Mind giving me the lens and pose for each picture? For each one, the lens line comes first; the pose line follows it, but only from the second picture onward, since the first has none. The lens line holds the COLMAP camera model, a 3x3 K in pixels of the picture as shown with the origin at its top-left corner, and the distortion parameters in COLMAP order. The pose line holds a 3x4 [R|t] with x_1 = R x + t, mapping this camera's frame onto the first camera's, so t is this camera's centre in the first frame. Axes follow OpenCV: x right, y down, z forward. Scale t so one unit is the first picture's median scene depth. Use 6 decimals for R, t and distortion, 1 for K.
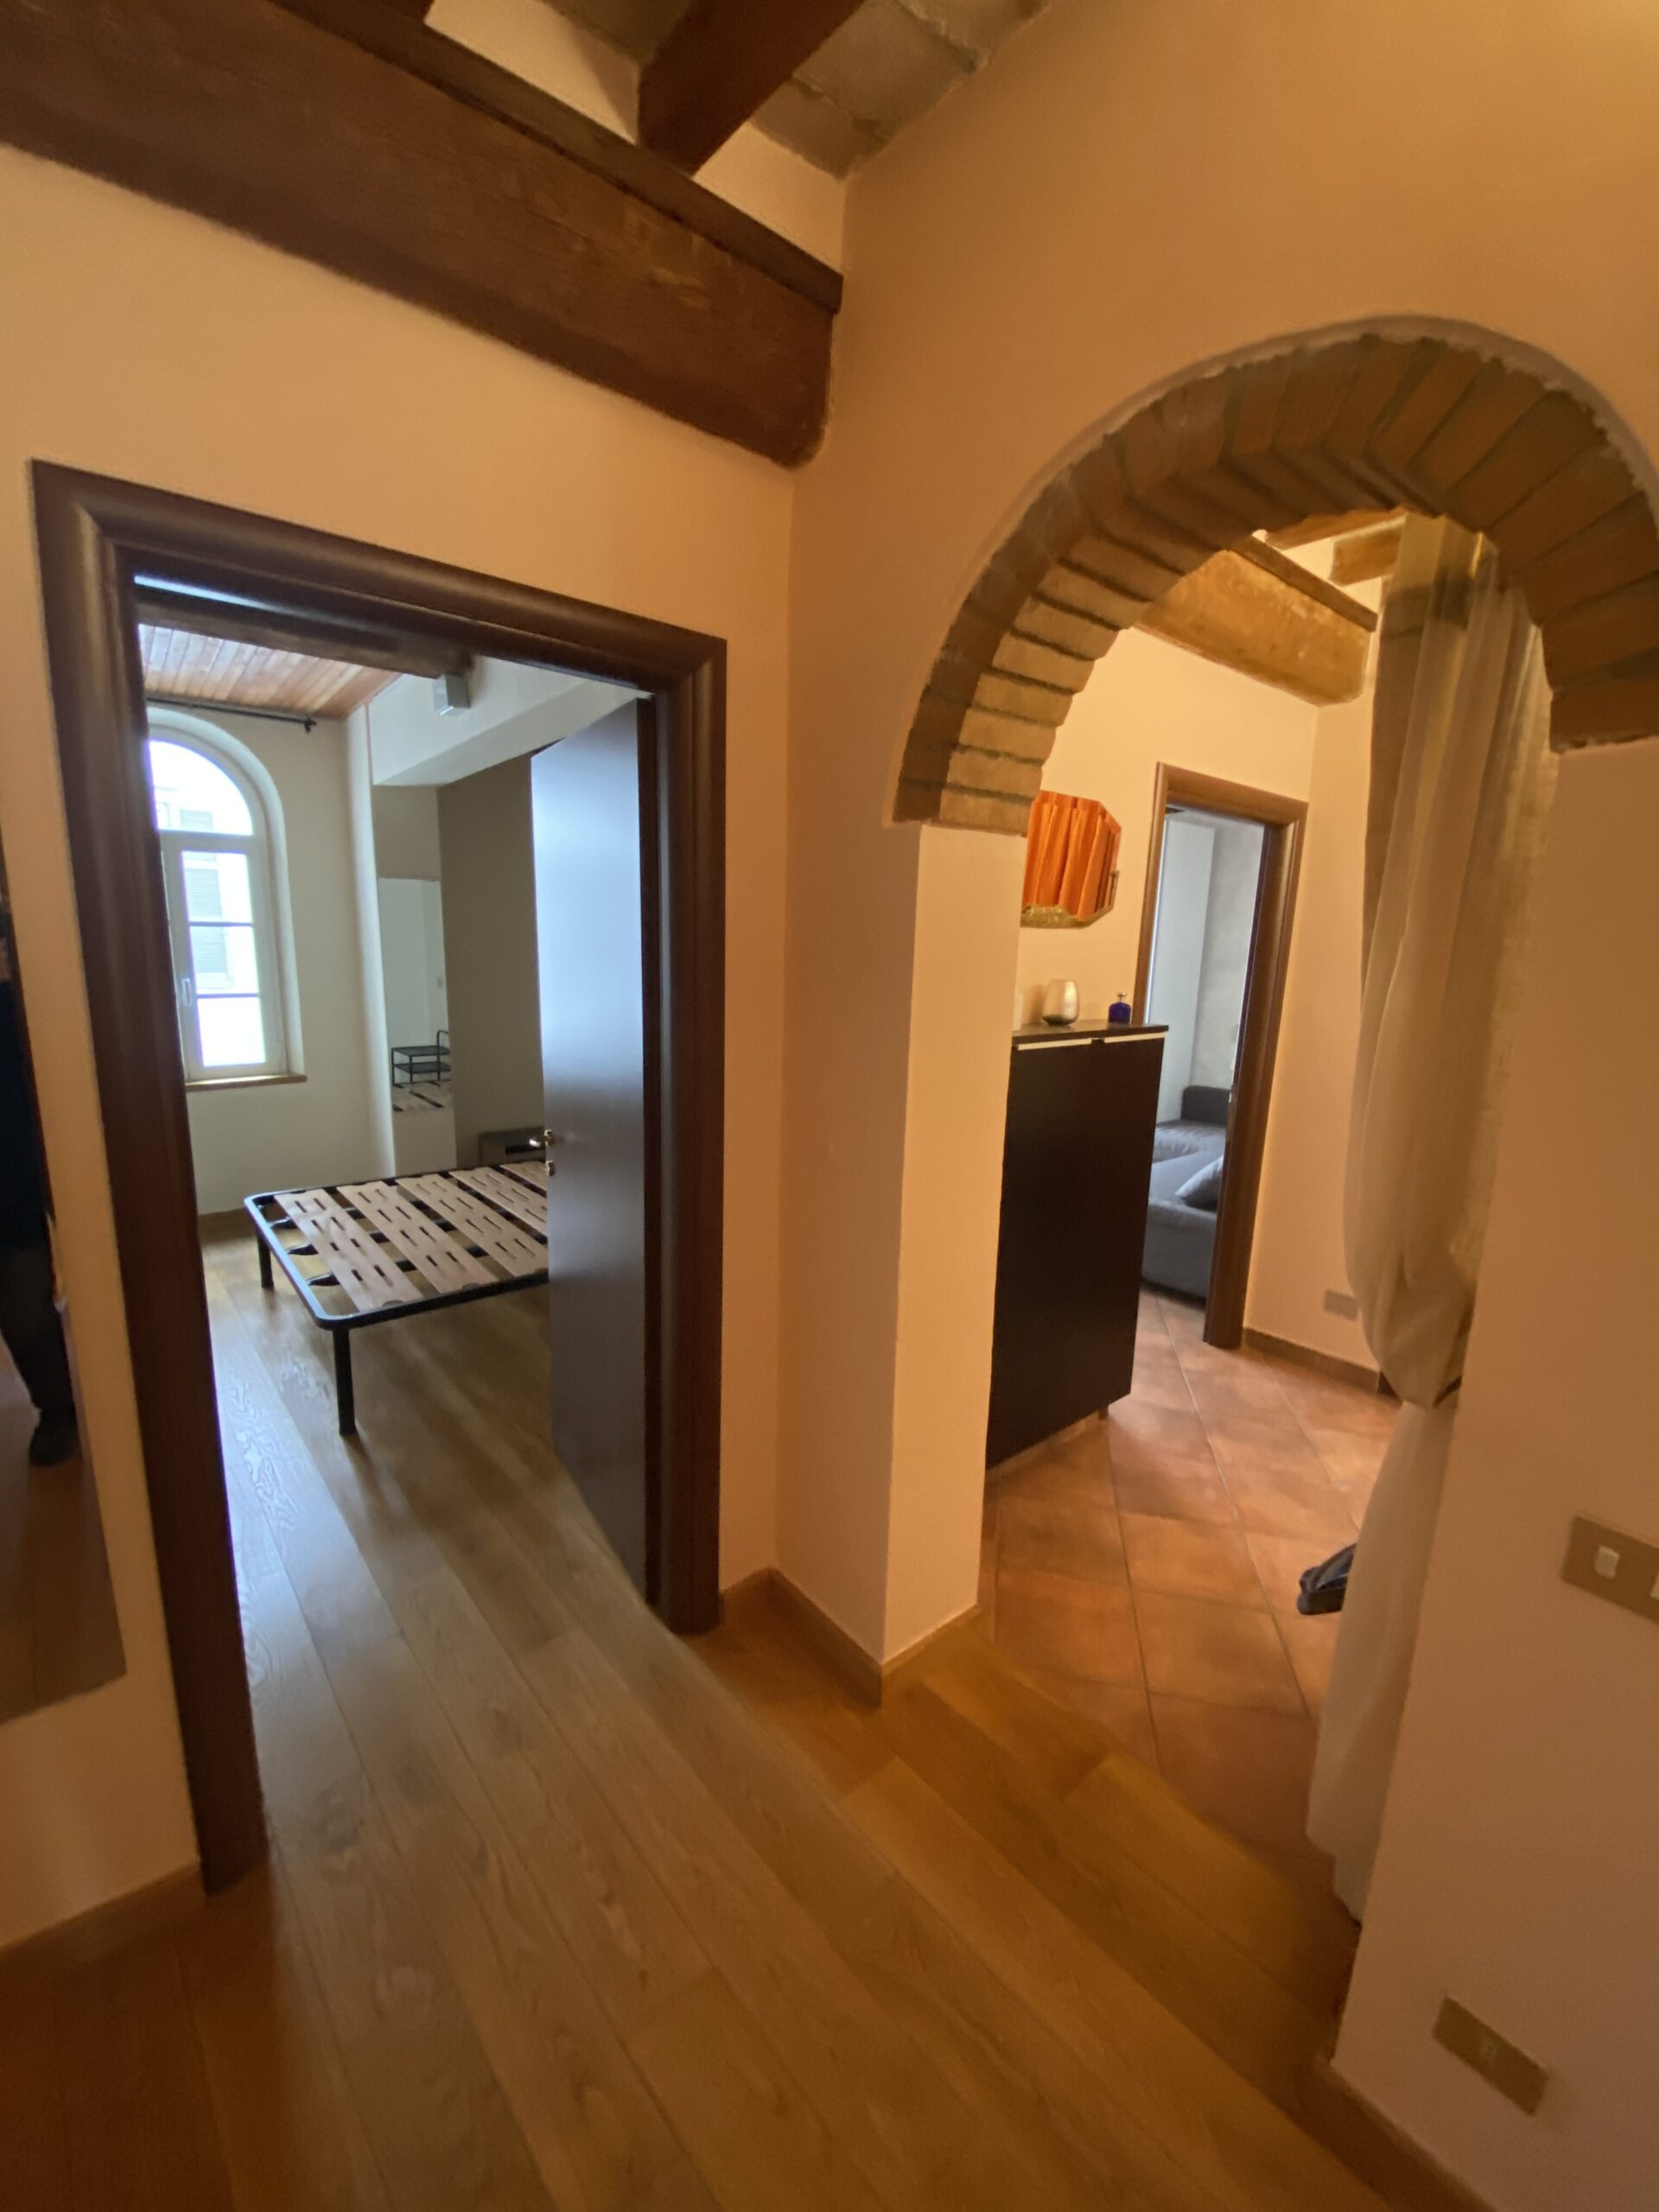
lens RADIAL K [[910.0, 0, 843.3], [0, 910.0, 1096.2], [0, 0, 1]] dist [-0.010859, -0.001980]
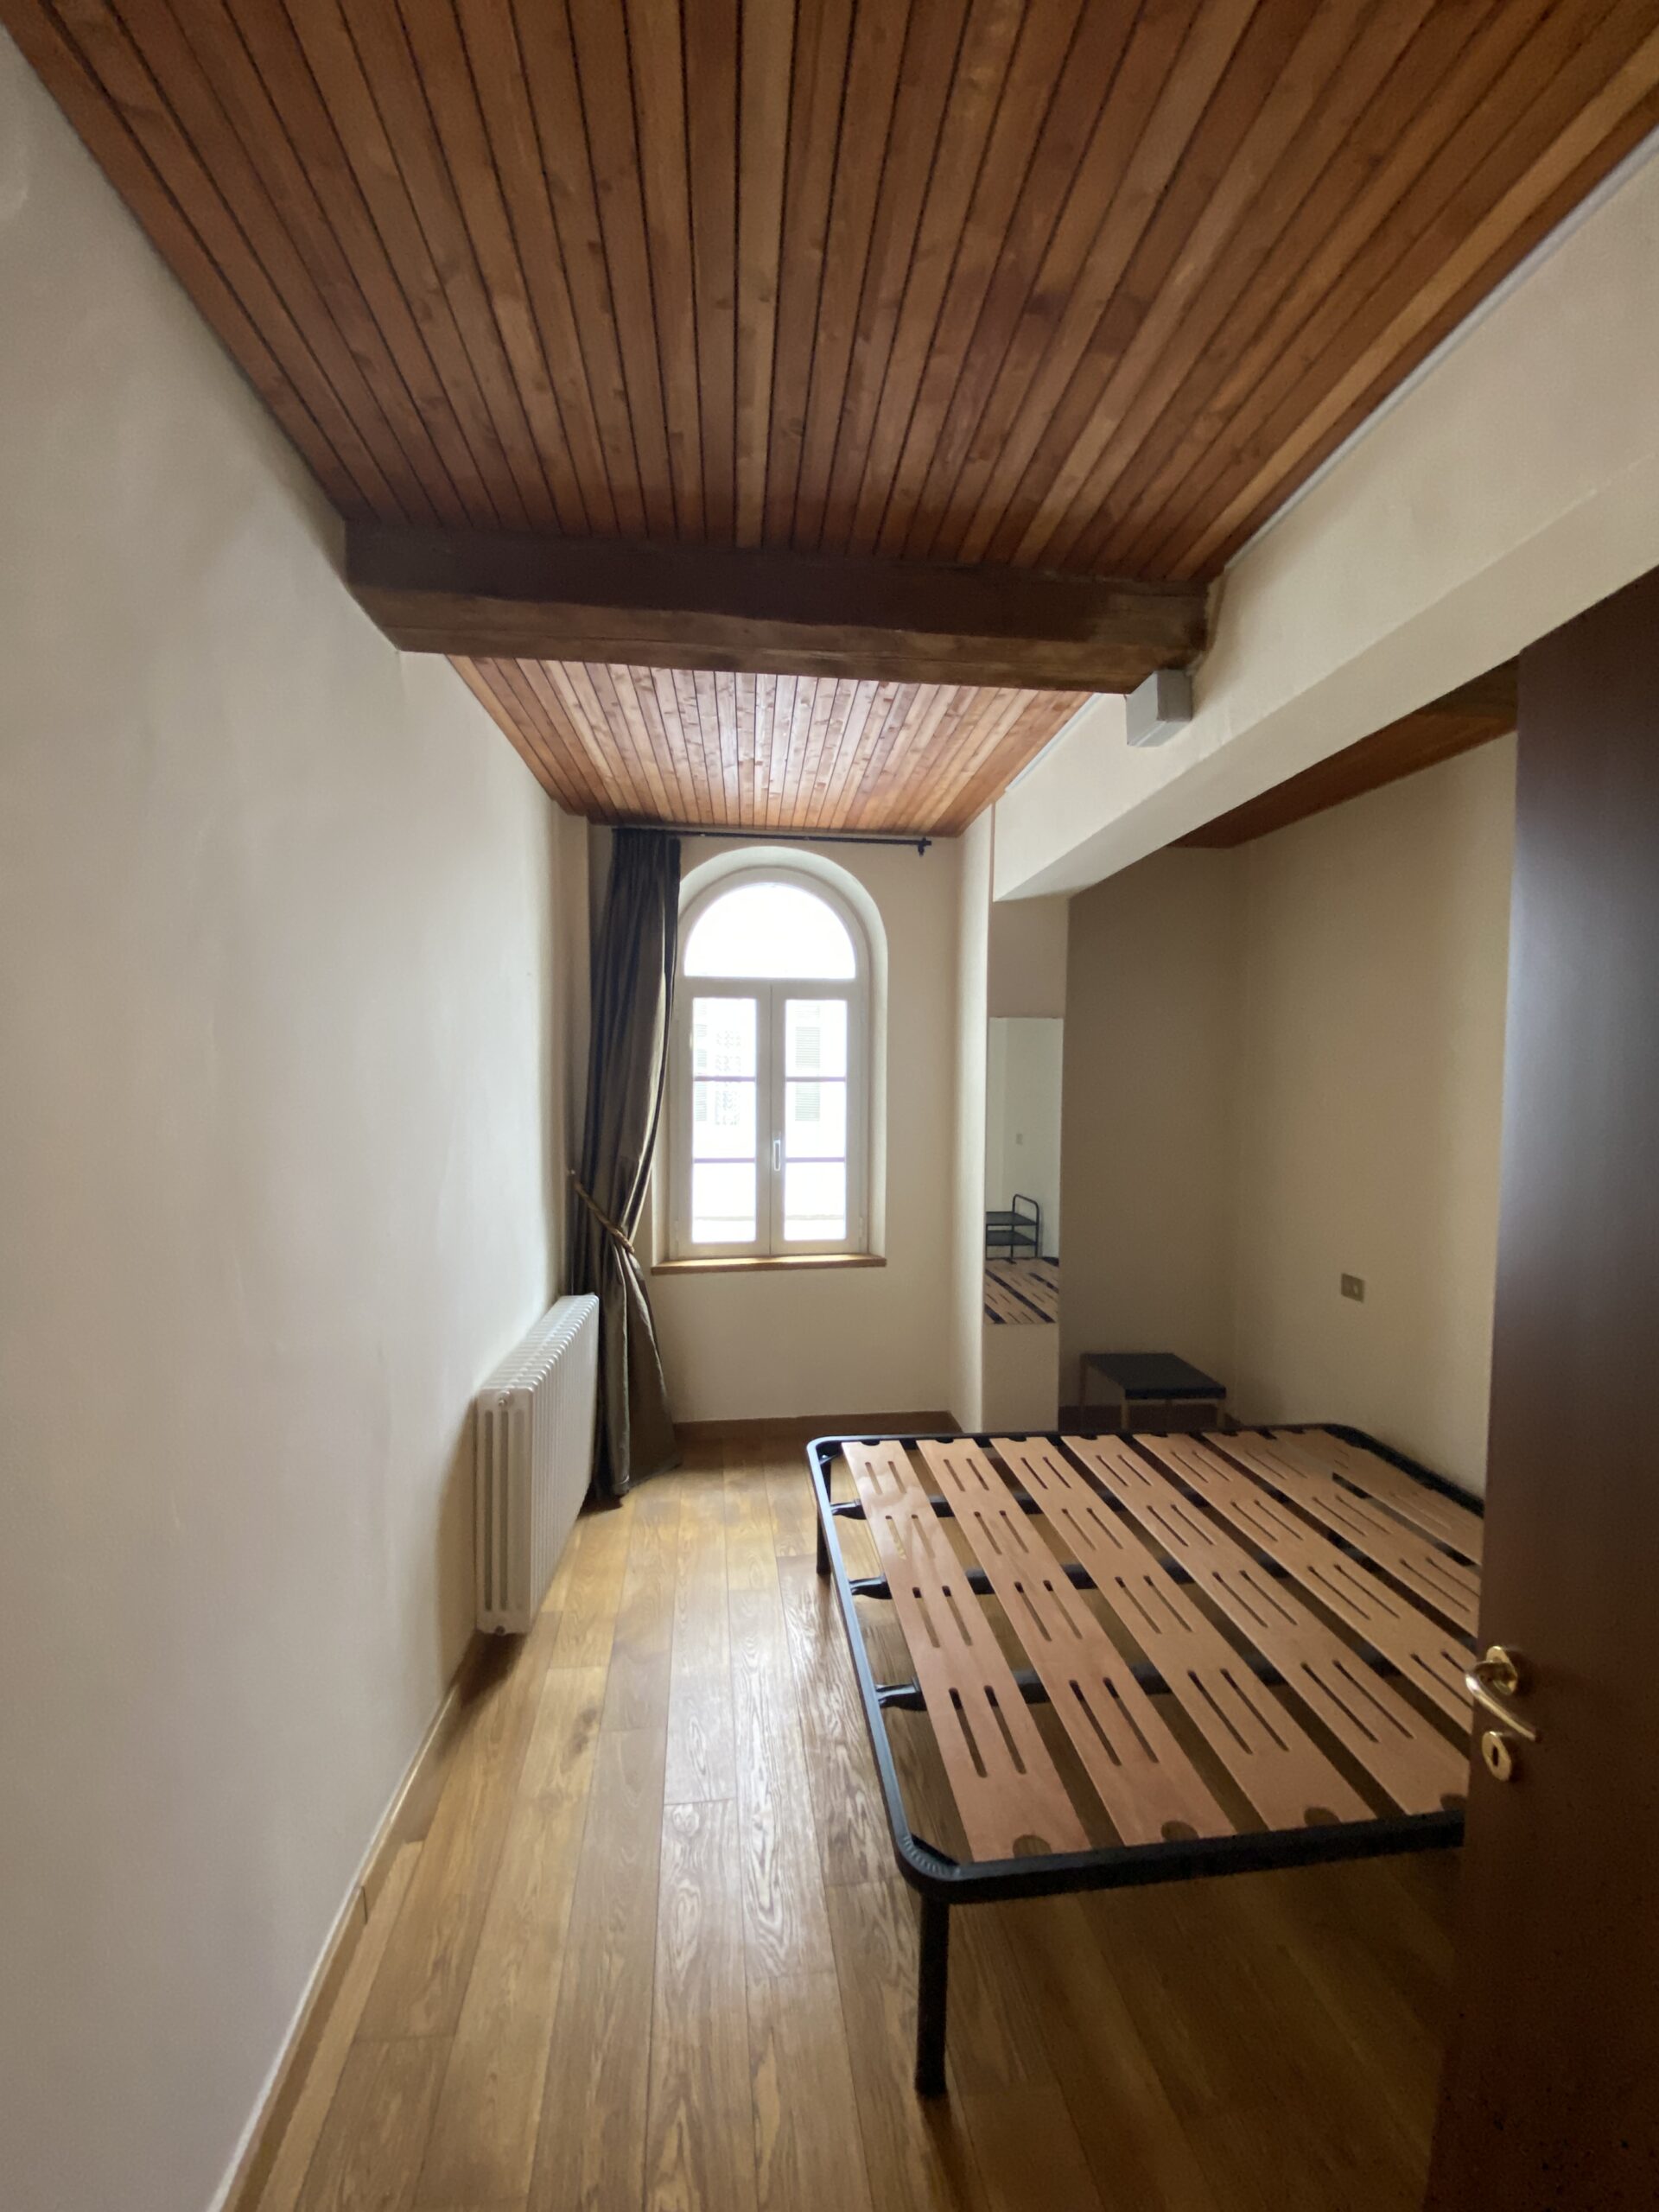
lens RADIAL K [[910.0, 0, 837.6], [0, 910.0, 1105.6], [0, 0, 1]] dist [-0.010859, -0.001980]
pose [[0.838952, 0.006155, -0.544170, -0.209085], [-0.087955, 0.988323, -0.124422, -0.062172], [0.537050, 0.152246, 0.829698, 0.312125]]
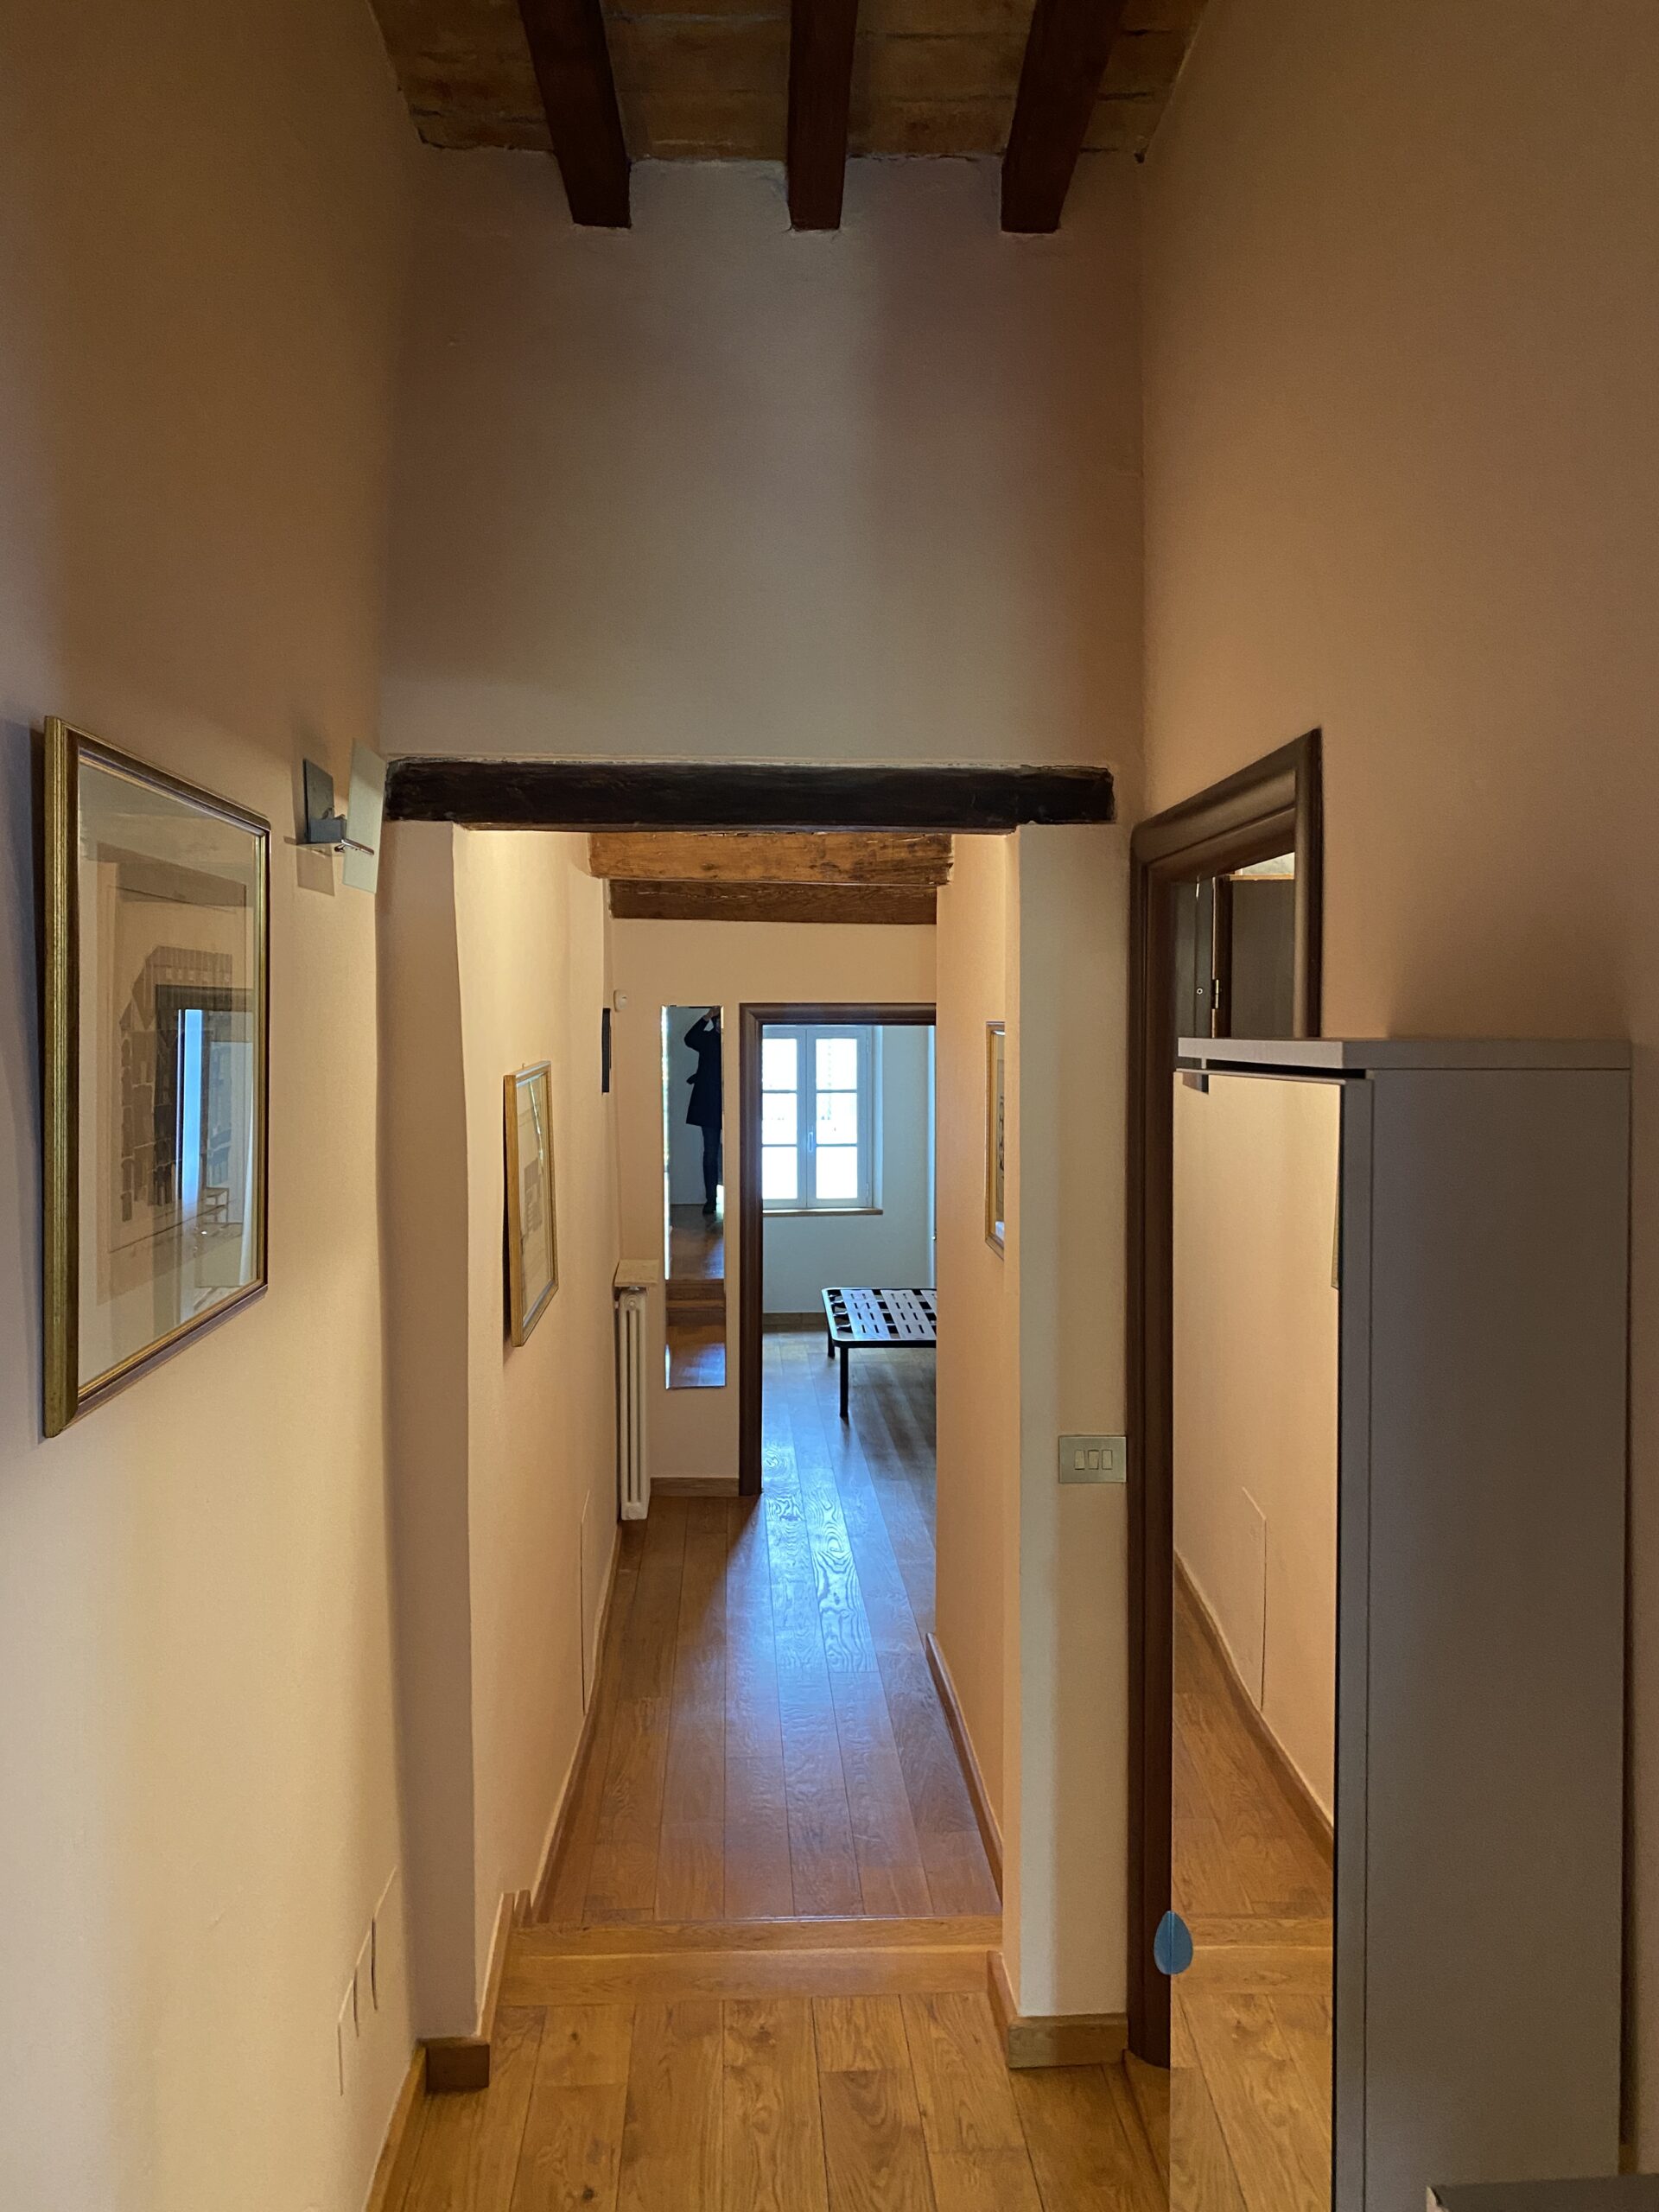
lens RADIAL K [[1738.6, 0, 831.7], [0, 1738.6, 1099.8], [0, 0, 1]] dist [0.035236, -0.039211]
pose [[0.790562, 0.013089, -0.612242, 0.926858], [-0.096512, 0.989940, -0.103458, 0.092090], [0.604729, 0.140879, 0.783873, -1.066605]]
